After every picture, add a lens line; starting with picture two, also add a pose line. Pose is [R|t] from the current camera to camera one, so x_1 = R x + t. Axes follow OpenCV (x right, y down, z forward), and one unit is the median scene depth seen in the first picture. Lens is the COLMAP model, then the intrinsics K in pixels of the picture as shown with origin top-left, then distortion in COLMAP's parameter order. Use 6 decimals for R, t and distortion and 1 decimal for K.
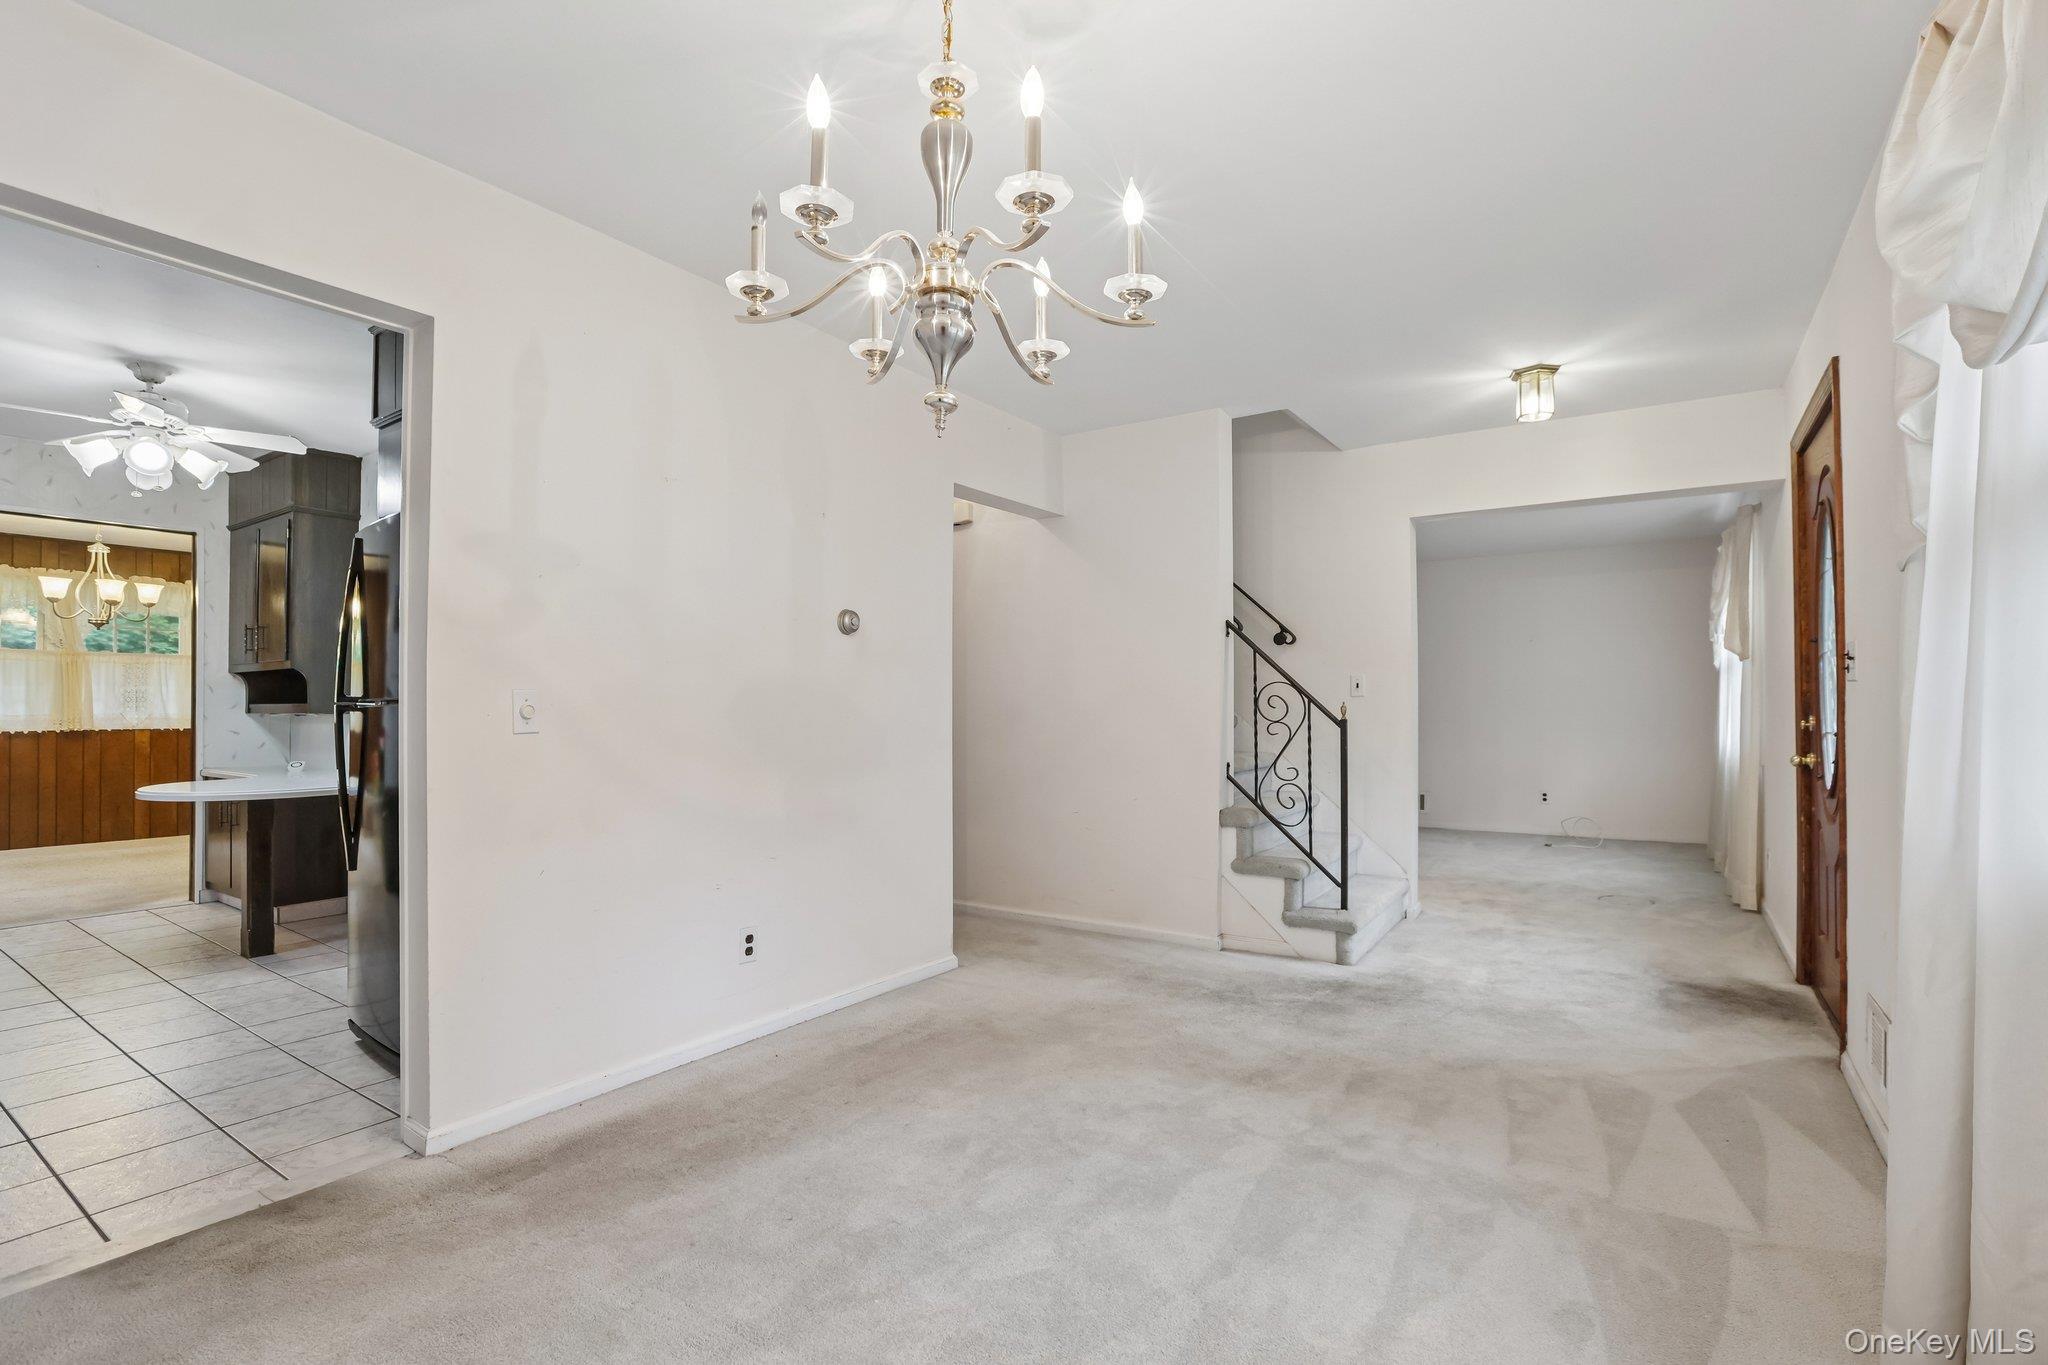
lens RADIAL K [[944.0, 0, 1022.8], [0, 944.0, 688.4], [0, 0, 1]] dist [-0.058634, 0.019025]
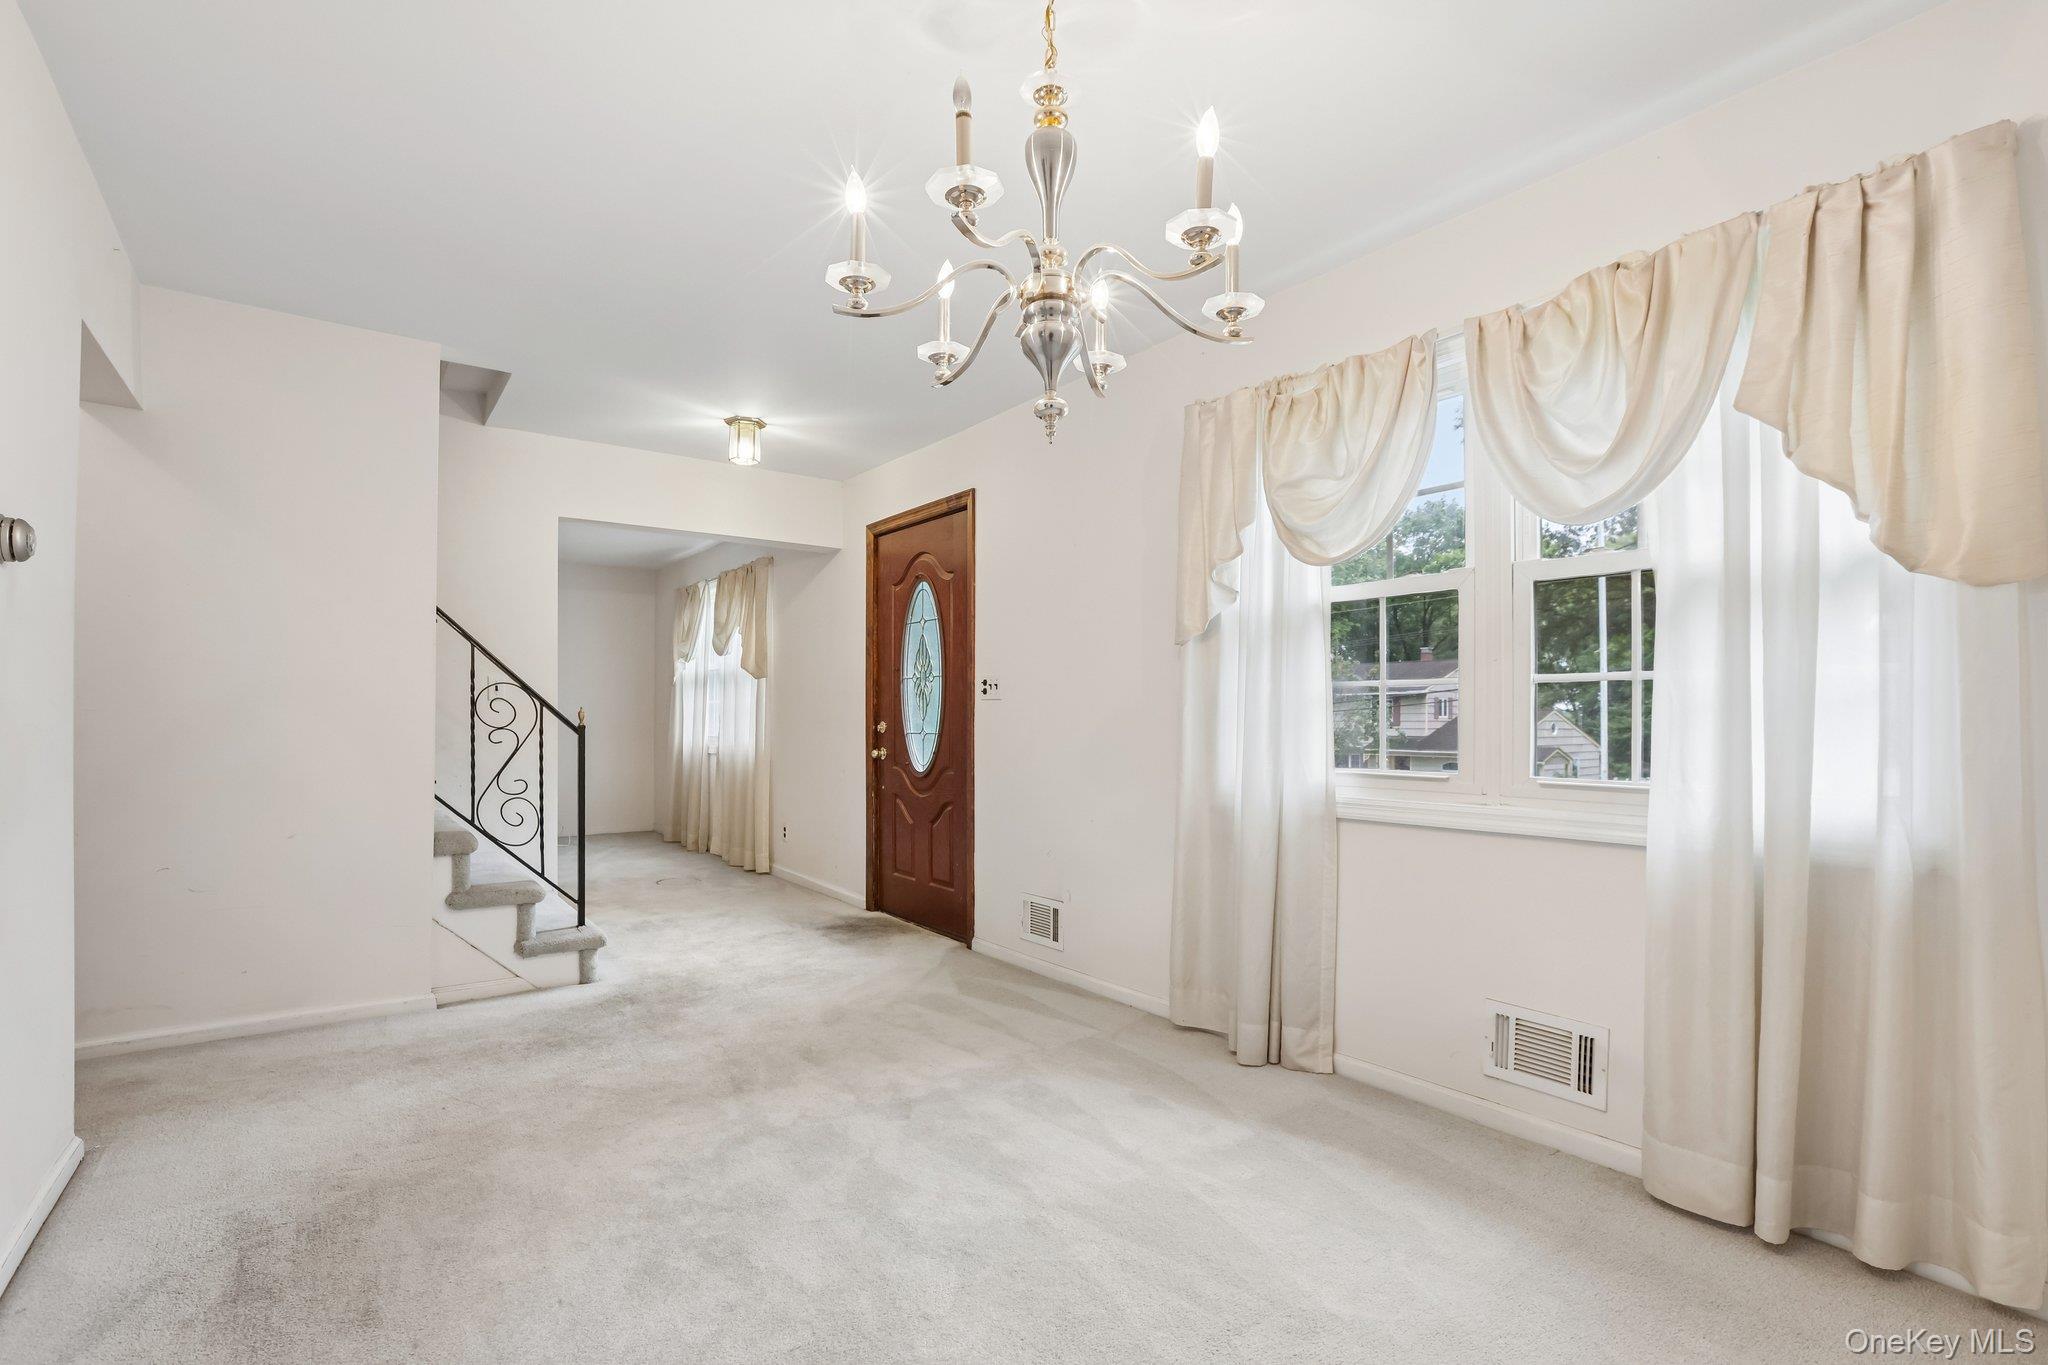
lens RADIAL K [[924.2, 0, 1025.8], [0, 924.2, 713.2], [0, 0, 1]] dist [-0.055863, 0.016890]
pose [[0.333230, 0.012191, 0.942767, -0.372885], [-0.021766, 0.999749, -0.005234, 0.015894], [-0.942594, -0.018776, 0.333412, 0.268992]]
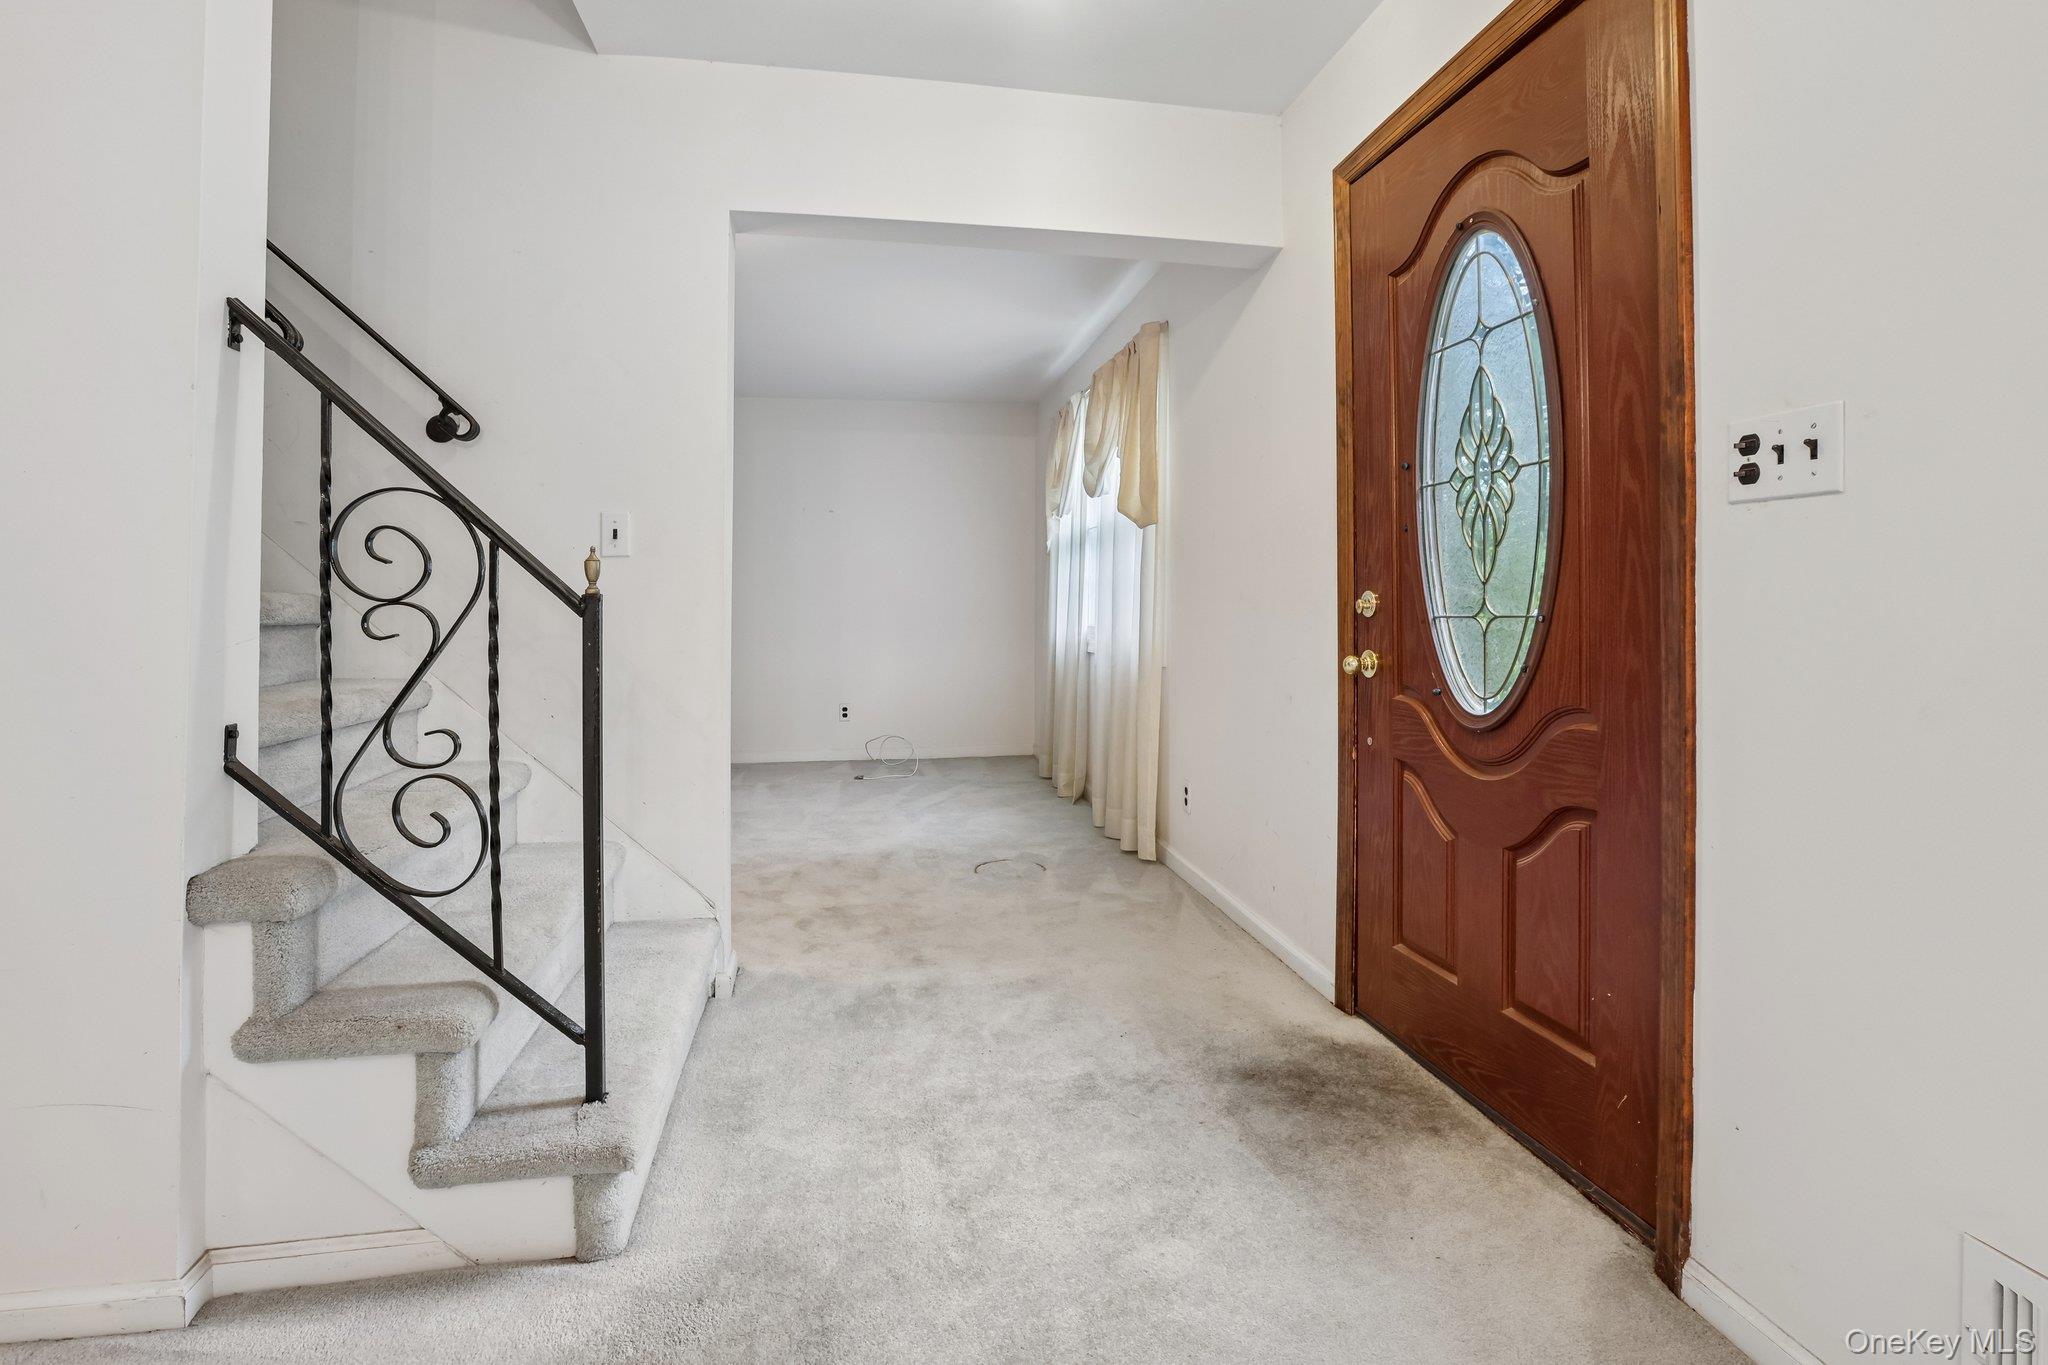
lens RADIAL K [[977.0, 0, 1032.0], [0, 977.0, 608.2], [0, 0, 1]] dist [-0.021695, 0.000435]
pose [[0.719790, 0.002212, 0.694189, 0.197296], [-0.013483, 0.999851, 0.010794, 0.031835], [-0.694061, -0.017129, 0.719712, 0.593928]]
